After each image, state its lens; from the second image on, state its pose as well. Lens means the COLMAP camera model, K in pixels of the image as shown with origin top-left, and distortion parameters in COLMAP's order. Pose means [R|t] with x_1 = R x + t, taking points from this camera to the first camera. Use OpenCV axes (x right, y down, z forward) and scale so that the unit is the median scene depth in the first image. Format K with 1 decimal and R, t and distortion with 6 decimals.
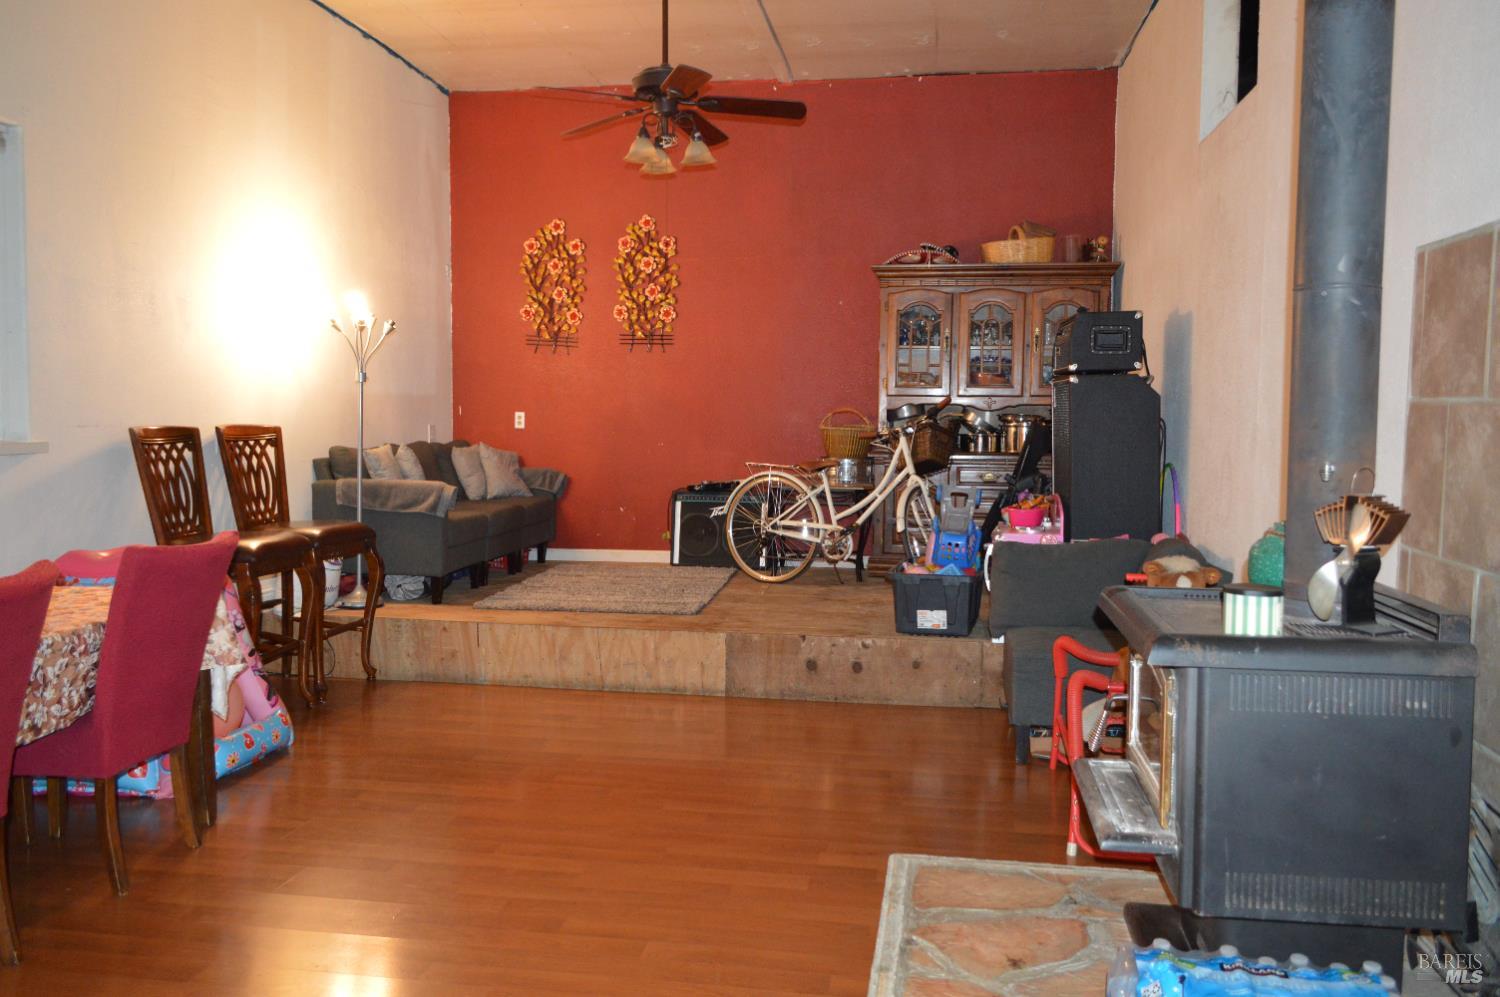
lens RADIAL K [[1191.5, 0, 750.8], [0, 1191.5, 499.0], [0, 0, 1]] dist [-0.009818, 0.006284]
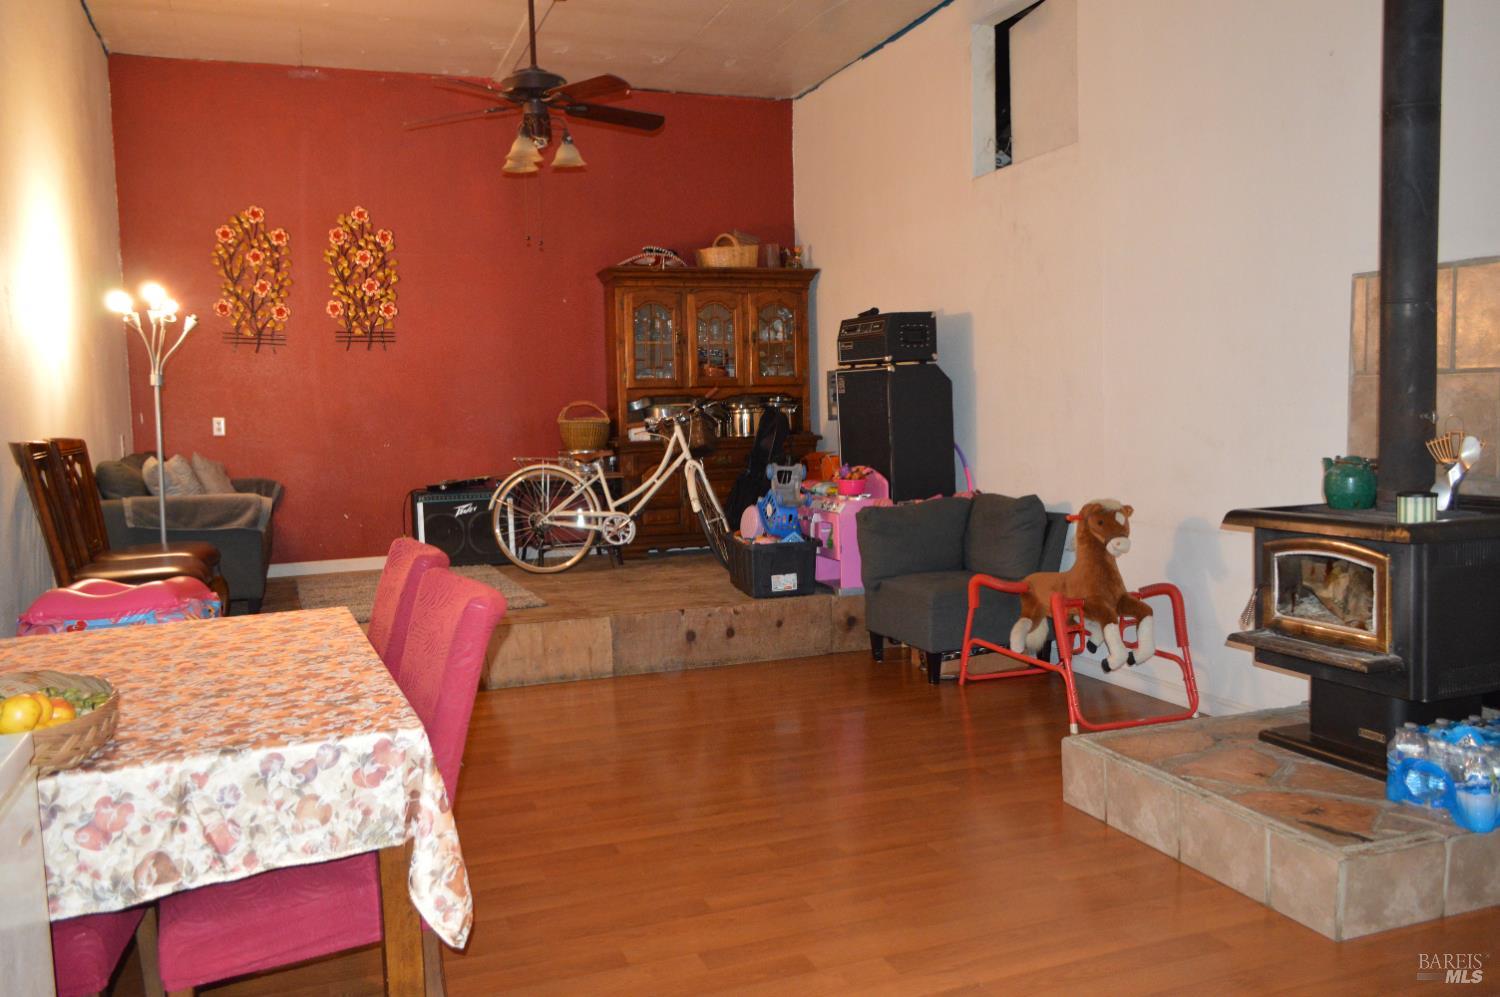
lens RADIAL K [[1191.5, 0, 749.5], [0, 1191.5, 497.3], [0, 0, 1]] dist [-0.009818, 0.006284]
pose [[0.869377, -0.068432, 0.489389, -0.331907], [0.068105, 0.997507, 0.018498, -0.002300], [-0.489434, 0.017248, 0.871870, 0.020243]]
